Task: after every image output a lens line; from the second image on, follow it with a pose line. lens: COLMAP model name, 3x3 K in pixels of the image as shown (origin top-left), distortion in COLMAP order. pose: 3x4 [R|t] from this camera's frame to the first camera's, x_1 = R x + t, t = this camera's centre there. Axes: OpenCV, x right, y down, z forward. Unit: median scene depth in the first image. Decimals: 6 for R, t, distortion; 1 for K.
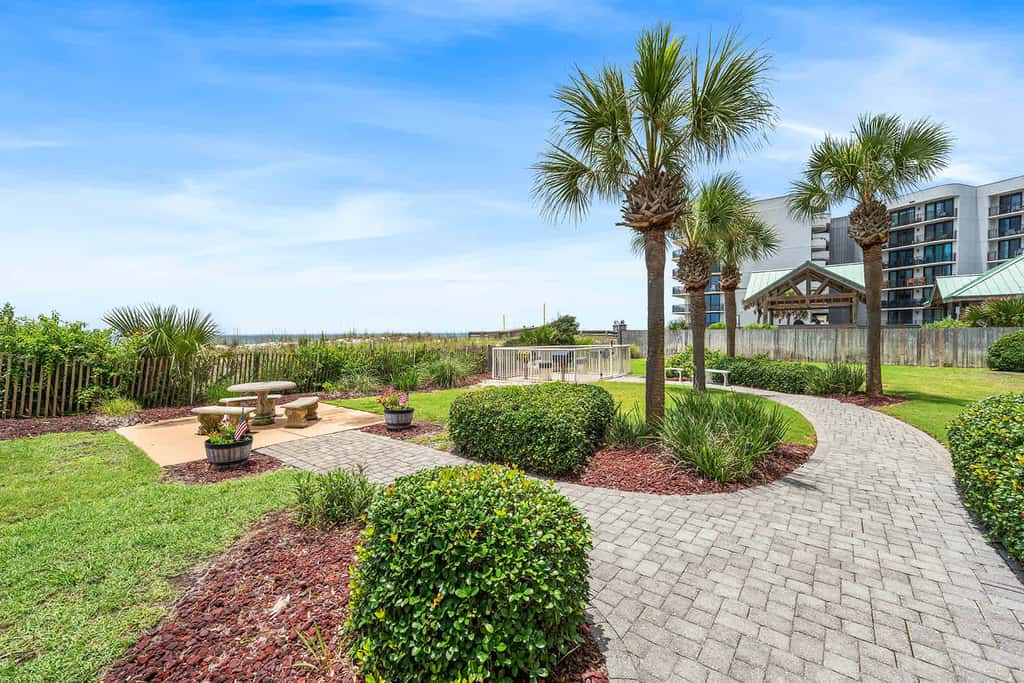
lens RADIAL K [[414.9, 0, 511.9], [0, 414.9, 340.6], [0, 0, 1]] dist [-0.000243, -0.000015]
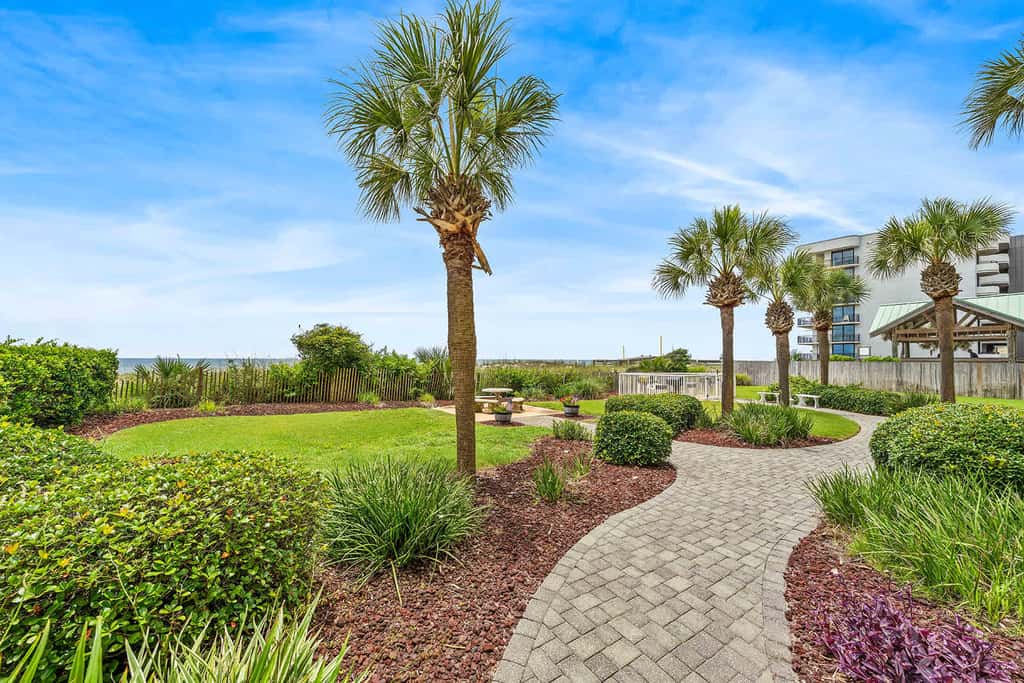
lens RADIAL K [[378.3, 0, 509.1], [0, 378.3, 355.3], [0, 0, 1]] dist [0.001896, 0.000315]
pose [[0.953577, 0.009733, -0.300992, -0.022318], [-0.018459, 0.999487, -0.026160, -0.002191], [0.300583, 0.030502, 0.953268, -0.361009]]
